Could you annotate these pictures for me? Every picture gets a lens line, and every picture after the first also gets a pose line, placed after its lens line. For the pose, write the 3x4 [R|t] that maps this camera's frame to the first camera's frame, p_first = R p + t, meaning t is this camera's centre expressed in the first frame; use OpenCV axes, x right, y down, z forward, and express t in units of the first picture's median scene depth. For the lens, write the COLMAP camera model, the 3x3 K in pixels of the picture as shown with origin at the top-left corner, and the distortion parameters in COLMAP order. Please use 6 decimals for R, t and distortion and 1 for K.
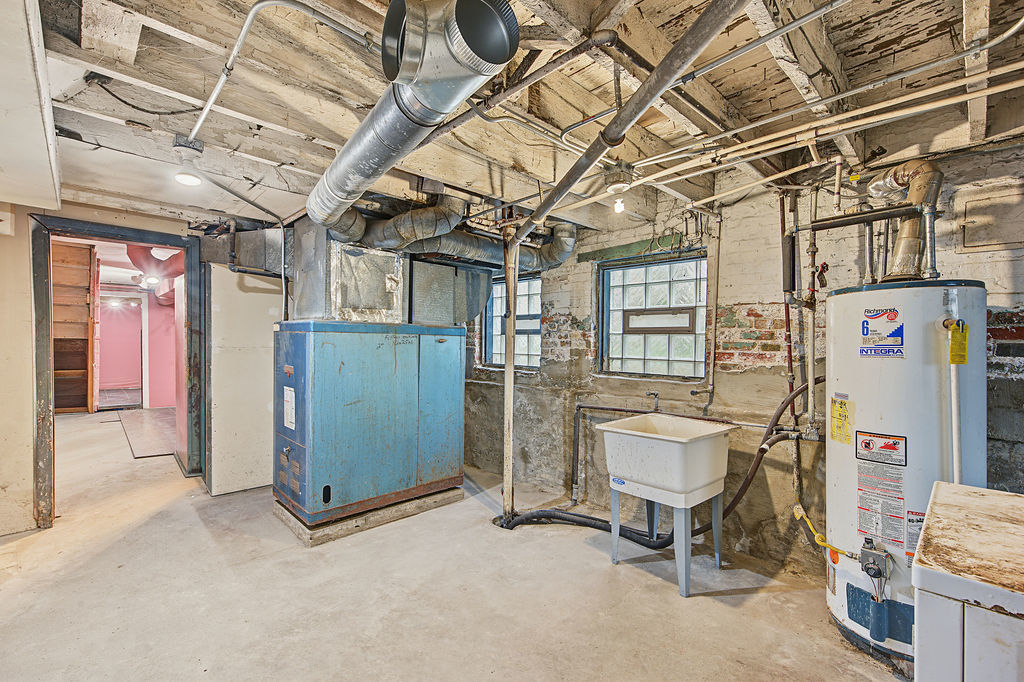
lens RADIAL K [[448.9, 0, 517.7], [0, 448.9, 347.7], [0, 0, 1]] dist [-0.000652, 0.000086]
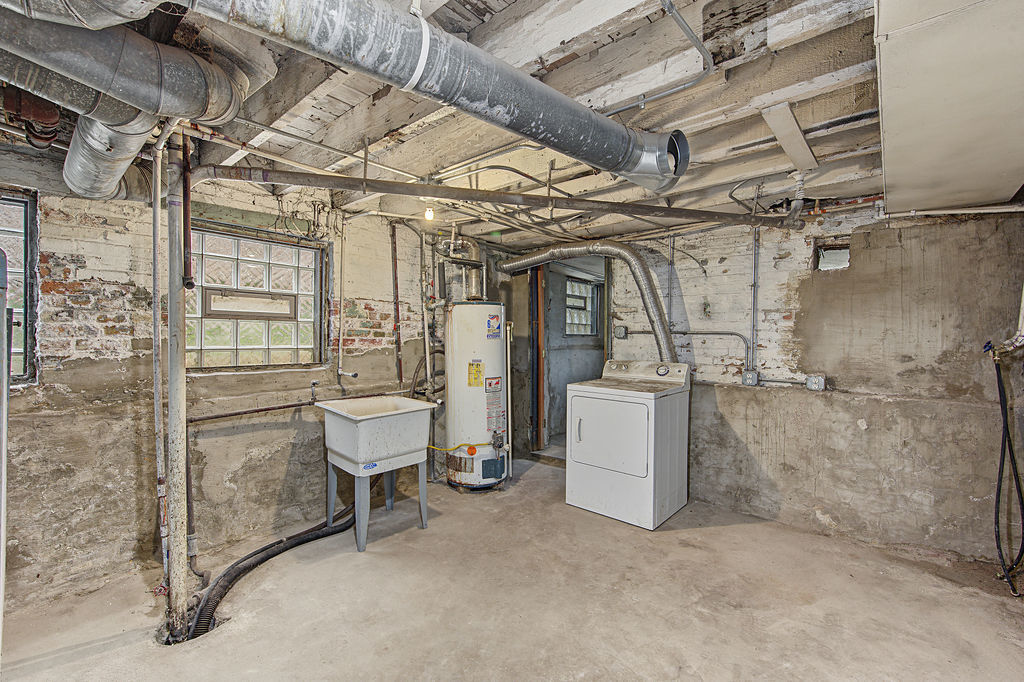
lens RADIAL K [[448.9, 0, 514.1], [0, 448.9, 335.9], [0, 0, 1]] dist [-0.000652, 0.000086]
pose [[-0.105720, -0.012488, 0.994317, -0.733755], [0.001351, 0.999918, 0.012702, -0.011413], [-0.994395, 0.002686, -0.105695, 0.693789]]
